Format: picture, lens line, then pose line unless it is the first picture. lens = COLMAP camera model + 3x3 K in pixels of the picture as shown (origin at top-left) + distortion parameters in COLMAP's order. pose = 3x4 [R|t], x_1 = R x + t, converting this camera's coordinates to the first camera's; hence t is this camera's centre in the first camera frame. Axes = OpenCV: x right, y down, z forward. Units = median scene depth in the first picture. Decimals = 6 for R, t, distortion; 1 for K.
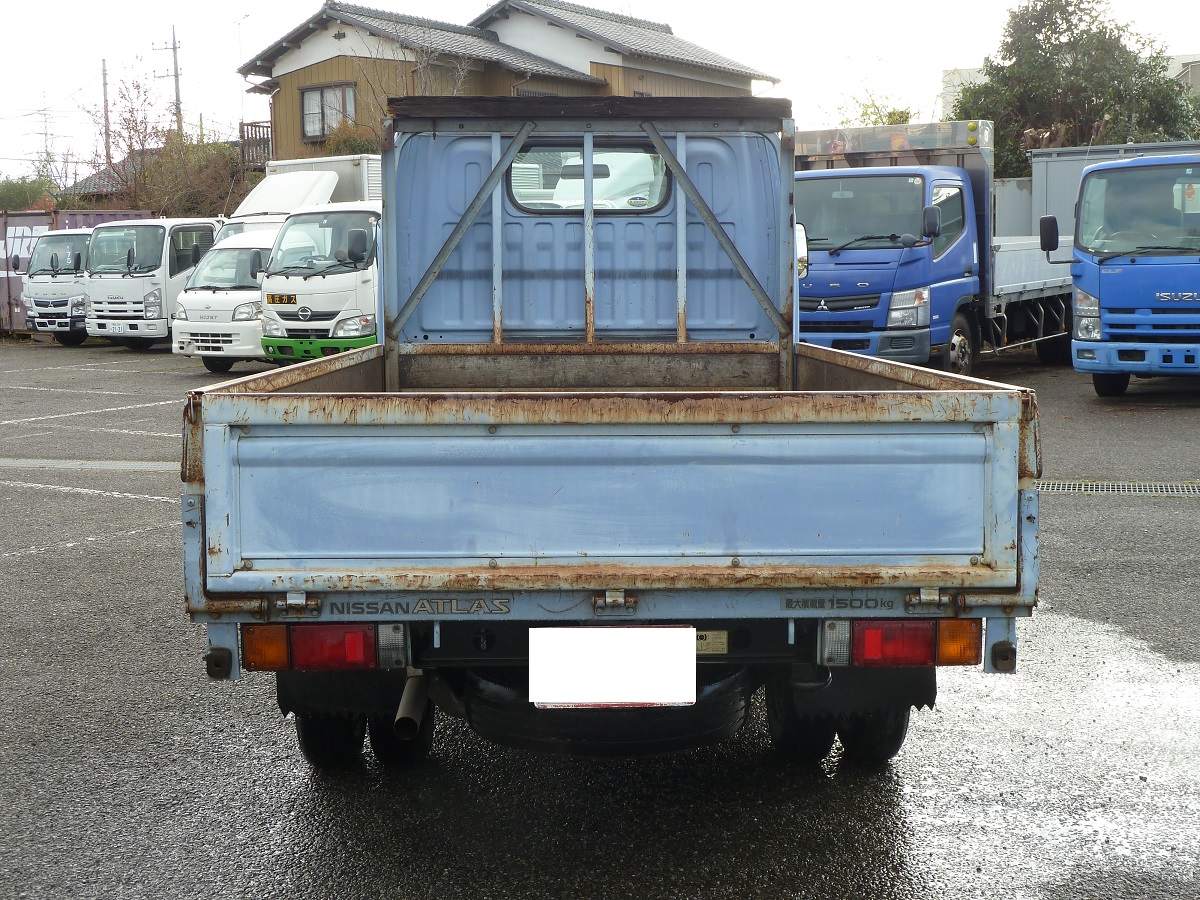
lens RADIAL K [[1748.0, 0, 600.0], [0, 1748.0, 450.0], [0, 0, 1]] dist [-0.020813, -0.003760]
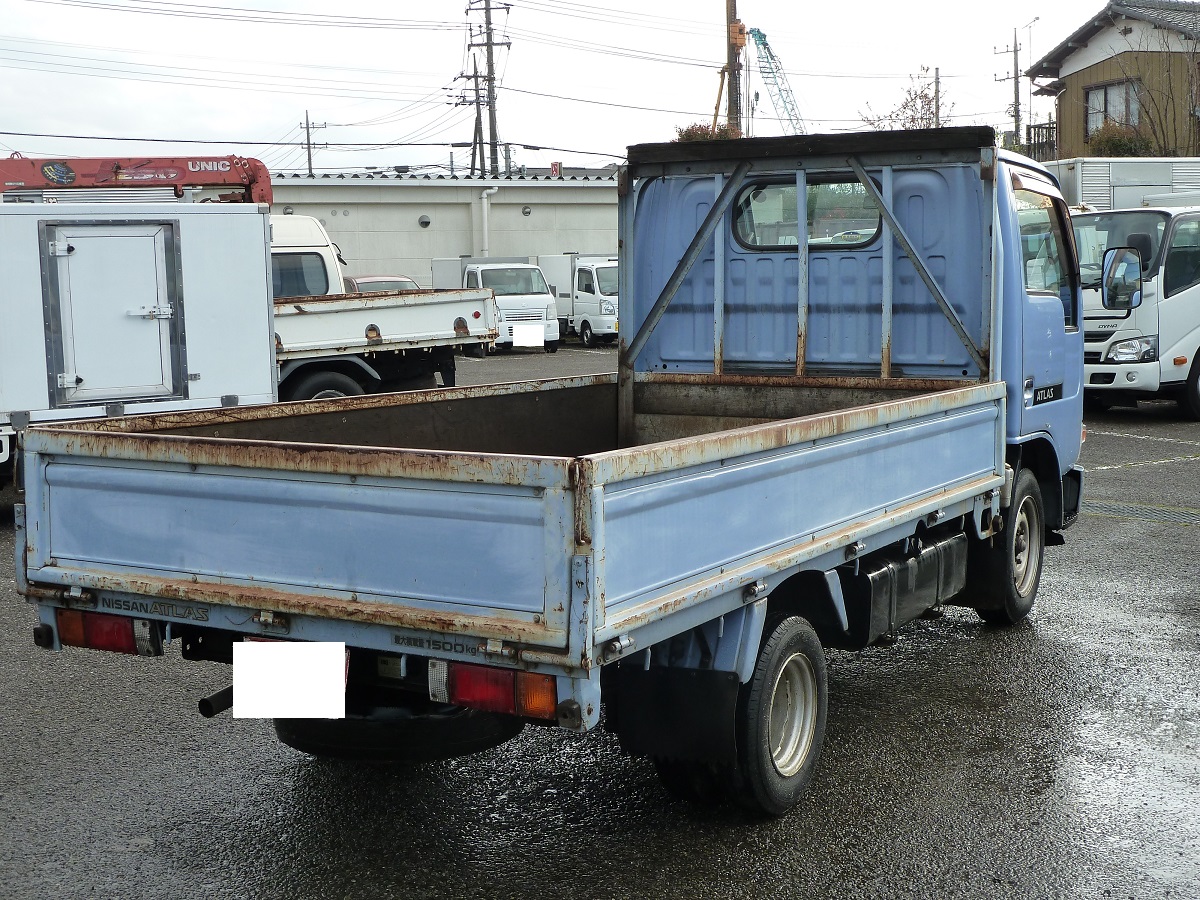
lens RADIAL K [[1748.0, 0, 600.0], [0, 1748.0, 450.0], [0, 0, 1]] dist [-0.020813, -0.003760]
pose [[0.827273, 0.050482, -0.559527, 0.826668], [-0.045606, 0.998702, 0.022677, -0.062768], [0.559946, 0.006757, 0.828502, 0.155680]]
